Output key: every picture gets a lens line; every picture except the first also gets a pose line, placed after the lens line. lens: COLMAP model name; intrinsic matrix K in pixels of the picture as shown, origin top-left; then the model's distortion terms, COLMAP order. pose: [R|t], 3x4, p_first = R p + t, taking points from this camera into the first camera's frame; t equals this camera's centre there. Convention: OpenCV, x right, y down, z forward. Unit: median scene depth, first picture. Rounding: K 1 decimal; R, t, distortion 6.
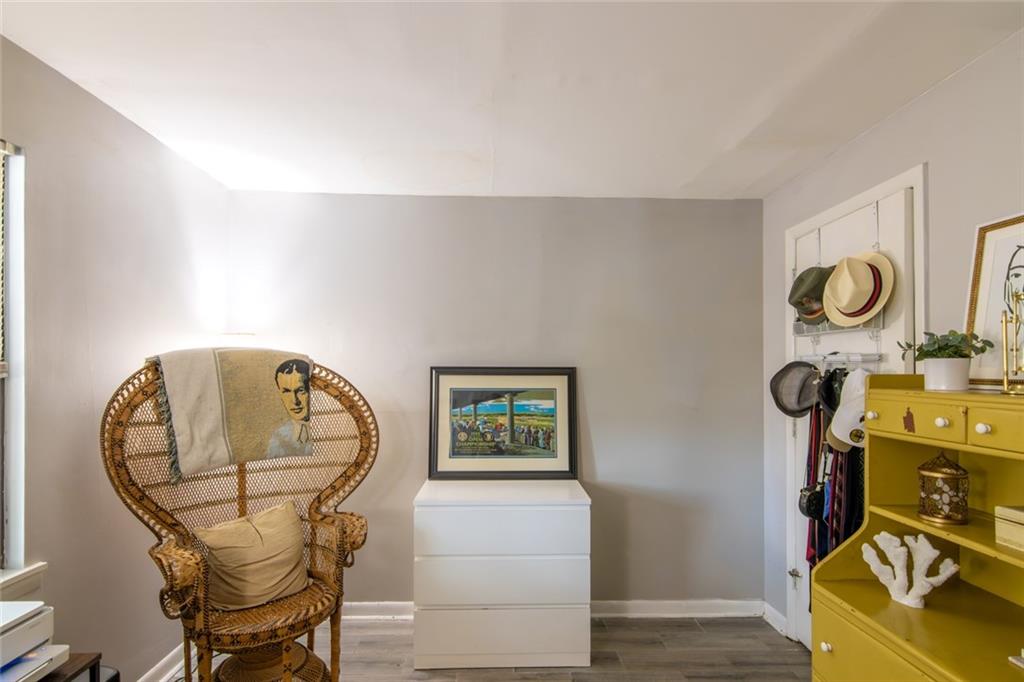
lens RADIAL K [[521.8, 0, 516.1], [0, 521.8, 344.7], [0, 0, 1]] dist [0.001679, -0.000063]
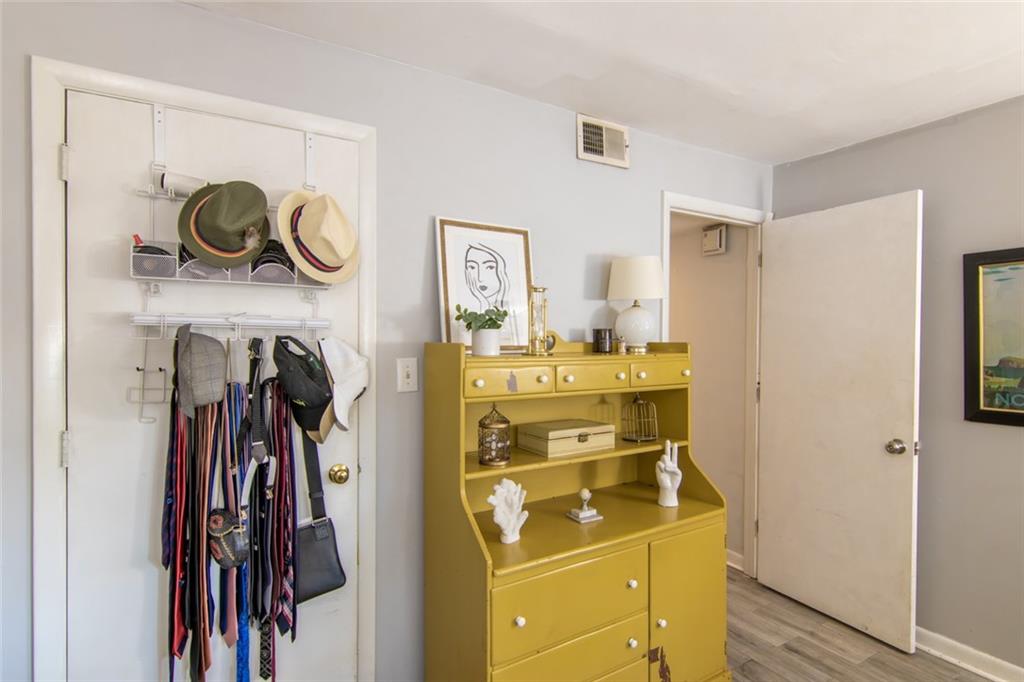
lens RADIAL K [[521.8, 0, 516.1], [0, 521.8, 344.7], [0, 0, 1]] dist [0.001679, -0.000063]
pose [[-0.481286, -0.011430, 0.876489, -0.259116], [-0.043492, 0.998995, -0.010854, 0.072349], [-0.875484, -0.043344, -0.481300, 1.520091]]
